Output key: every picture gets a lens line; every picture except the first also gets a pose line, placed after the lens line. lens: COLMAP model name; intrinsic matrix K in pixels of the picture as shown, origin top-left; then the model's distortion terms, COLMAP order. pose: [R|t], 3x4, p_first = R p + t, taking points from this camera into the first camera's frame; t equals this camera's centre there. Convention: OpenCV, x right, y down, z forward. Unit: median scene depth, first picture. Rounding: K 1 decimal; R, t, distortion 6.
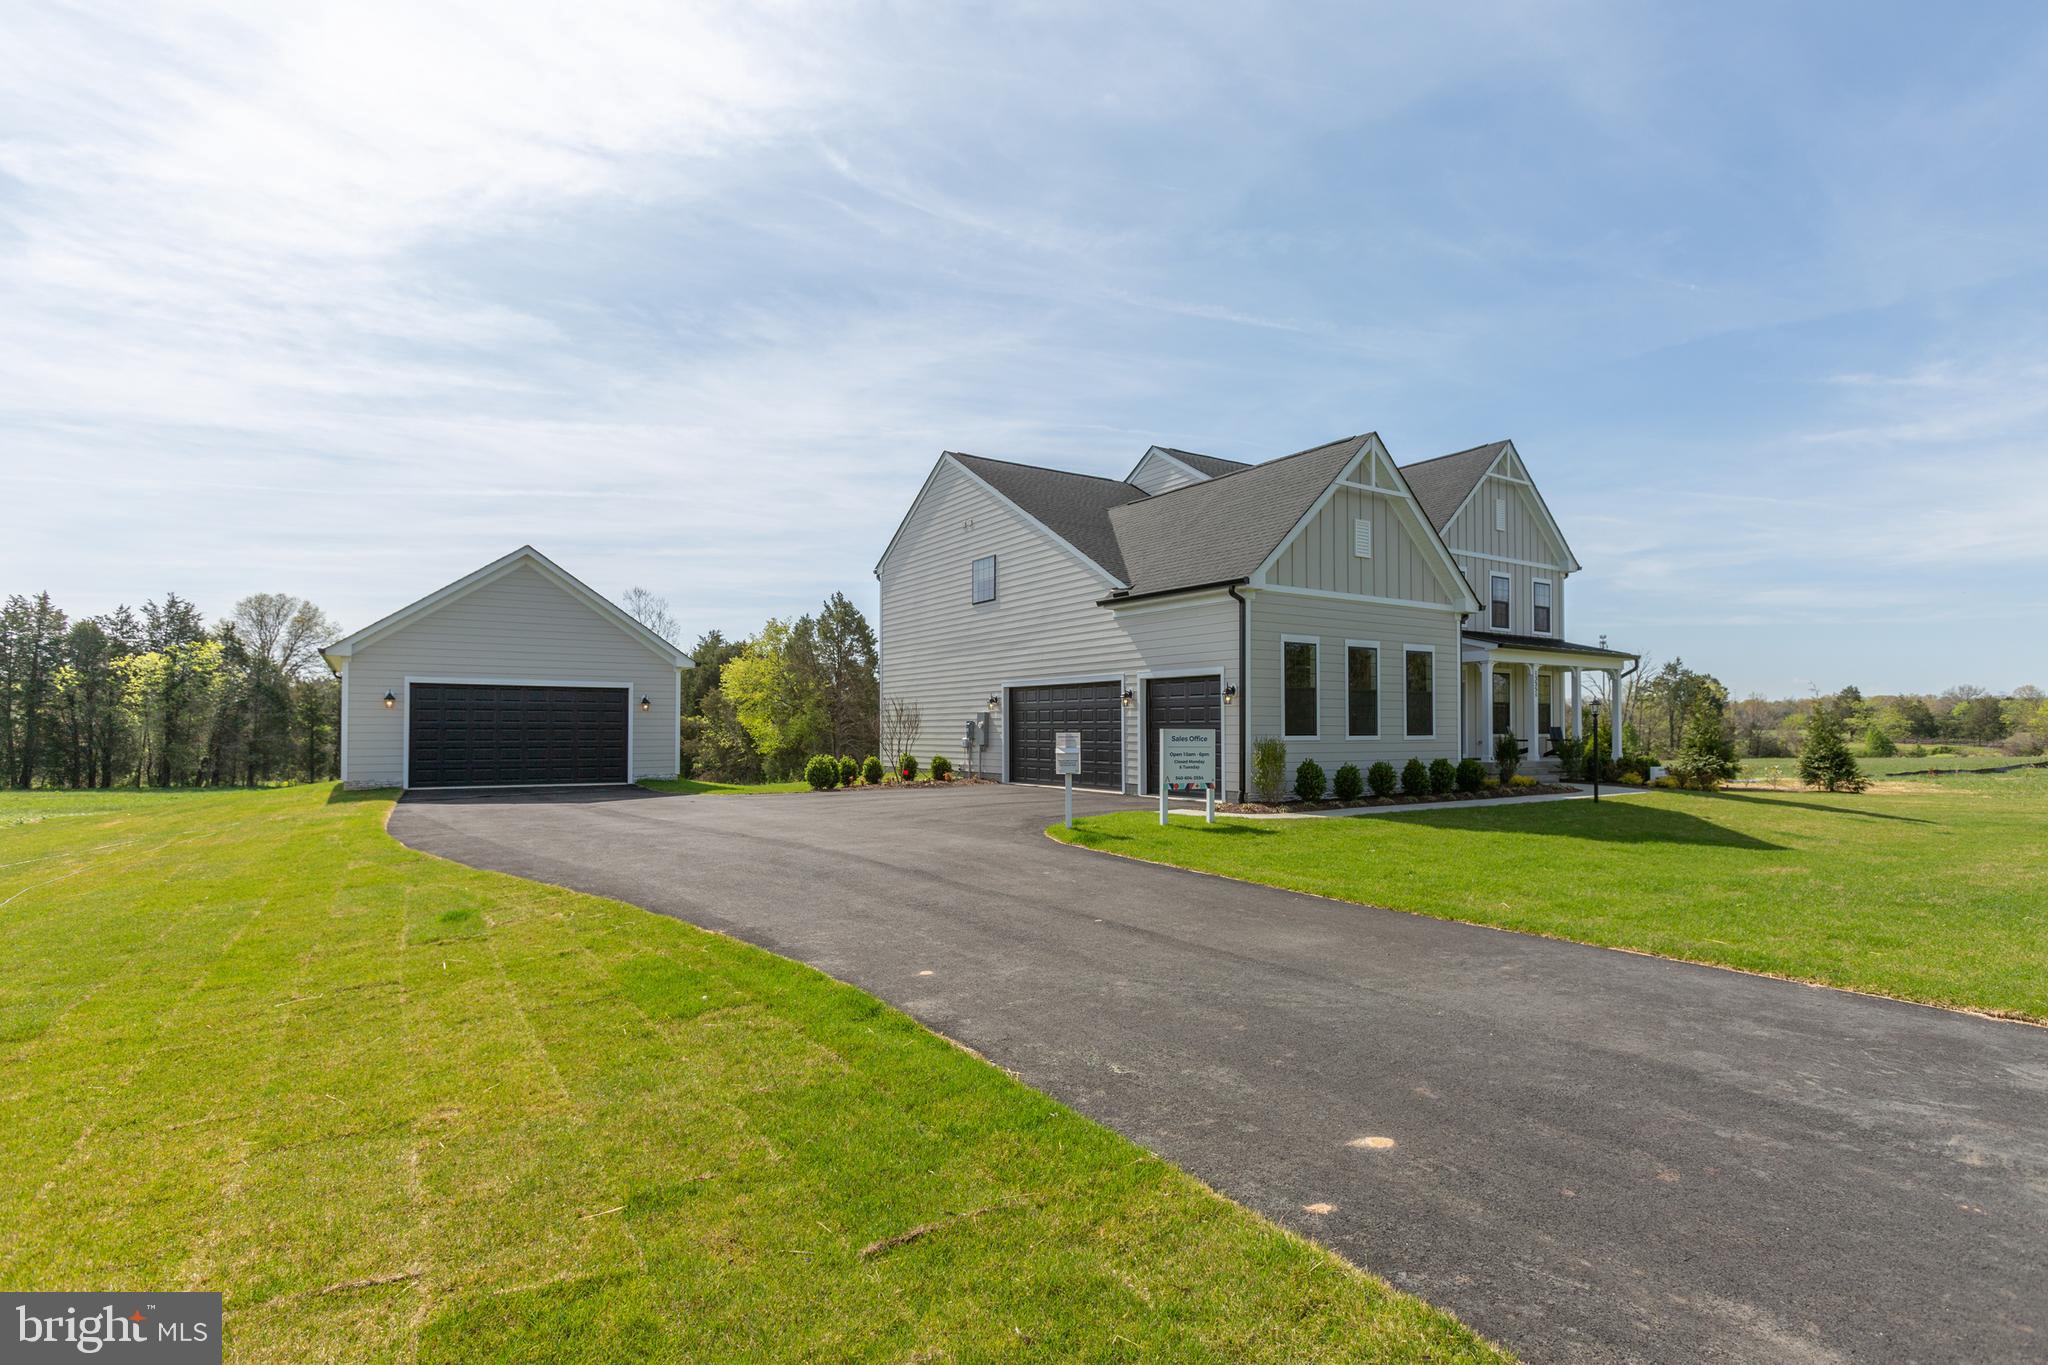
lens RADIAL K [[999.4, 0, 1024.0], [0, 999.4, 682.5], [0, 0, 1]] dist [-0.015393, 0.000710]
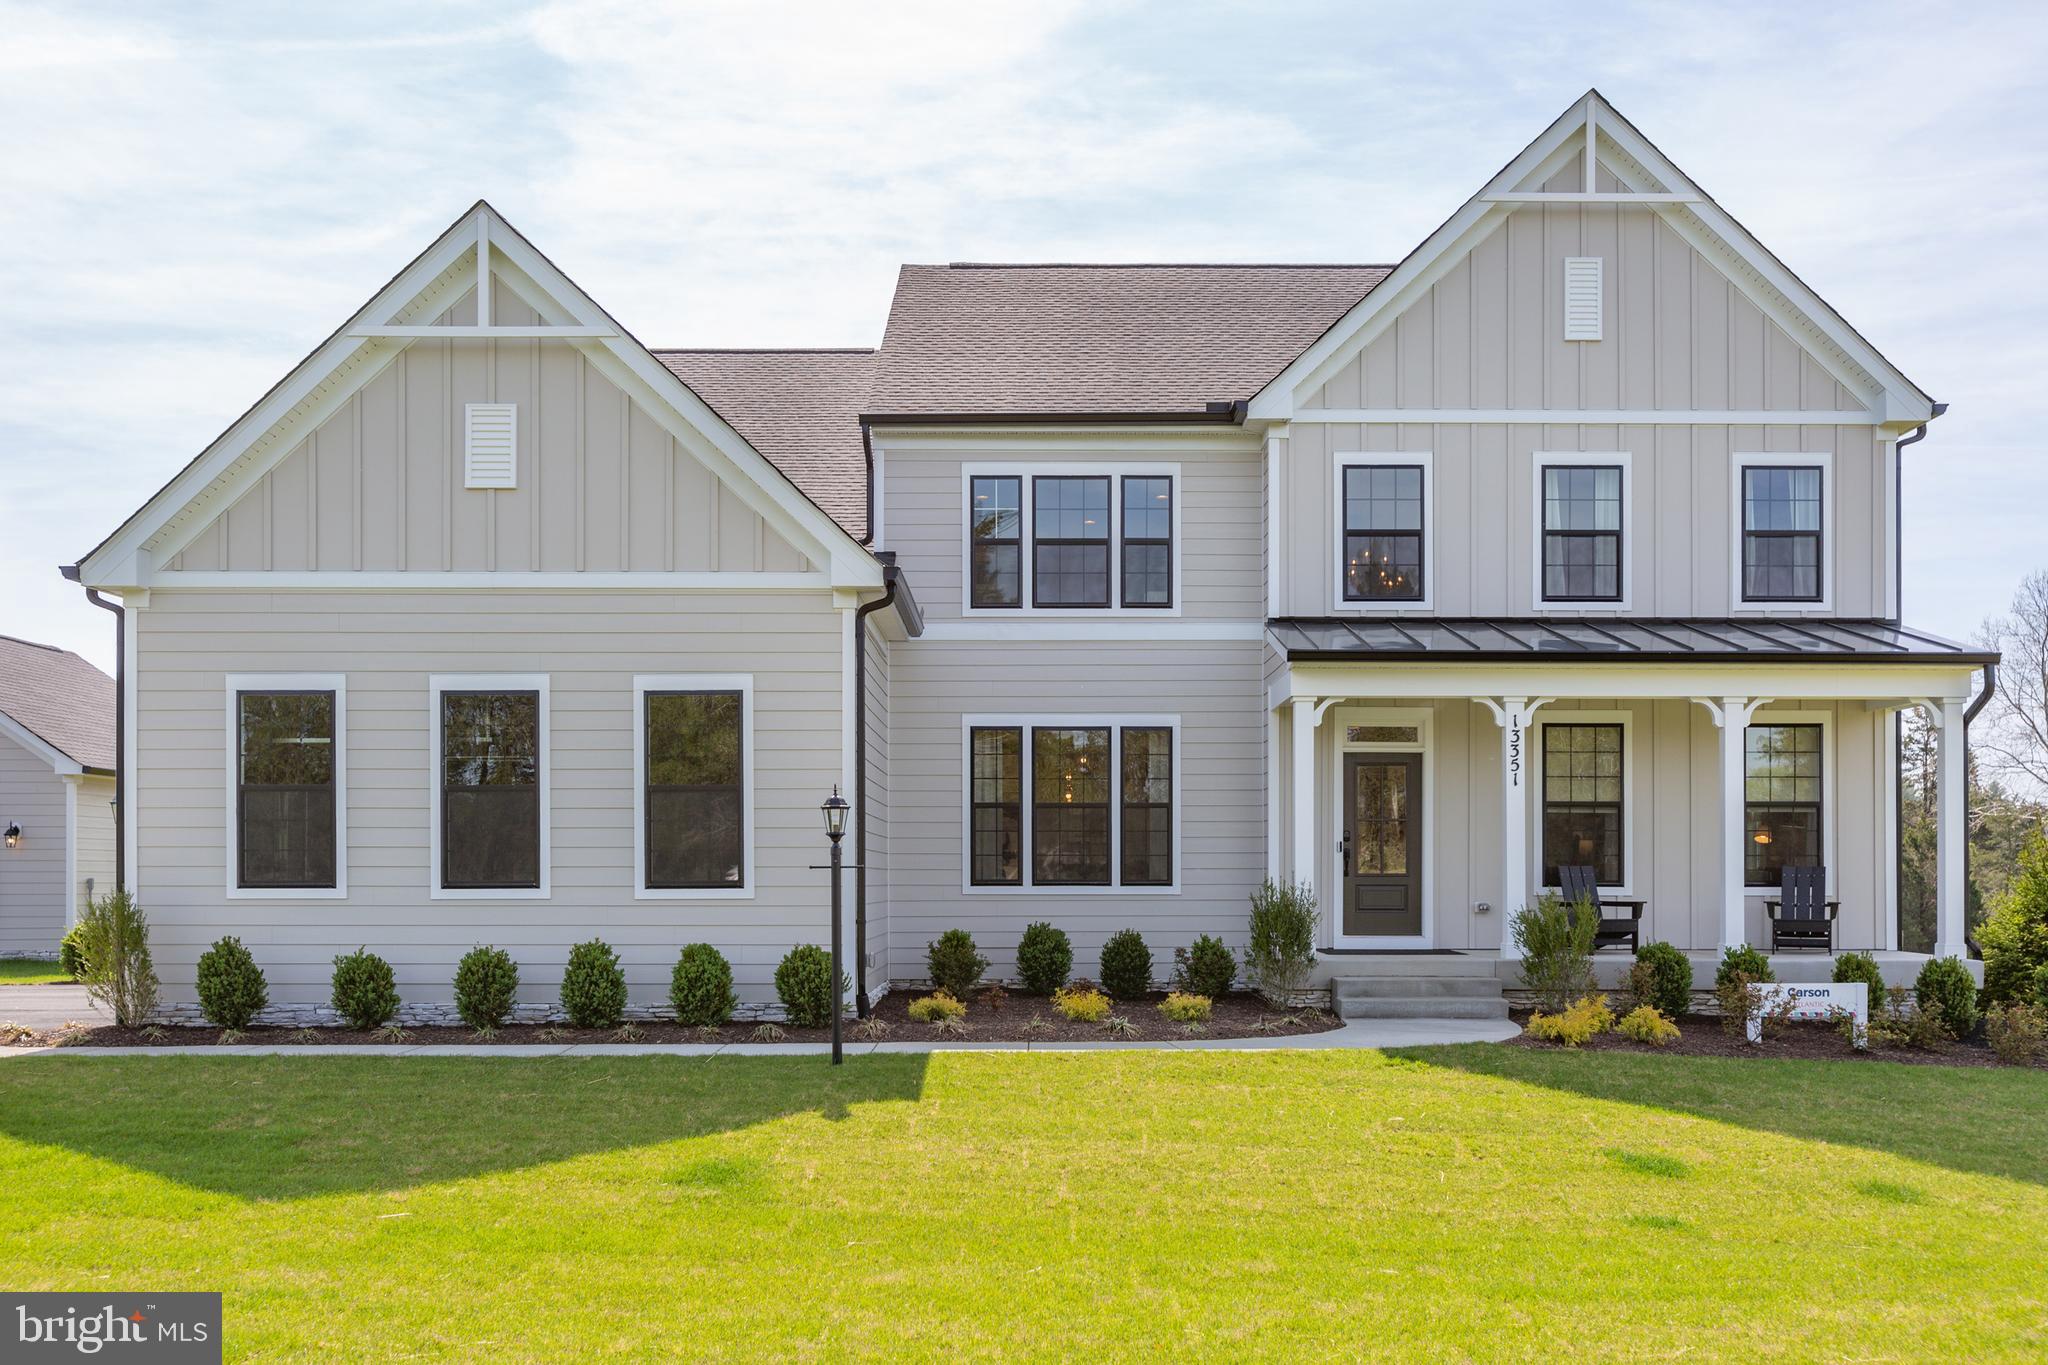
lens RADIAL K [[2011.5, 0, 1022.2], [0, 2011.5, 862.9], [0, 0, 1]] dist [0.082918, -0.174742]
pose [[0.838568, -0.005020, -0.544774, 0.780094], [0.025665, 0.999211, 0.030298, 0.015134], [0.544193, -0.039389, 0.838035, 0.277882]]
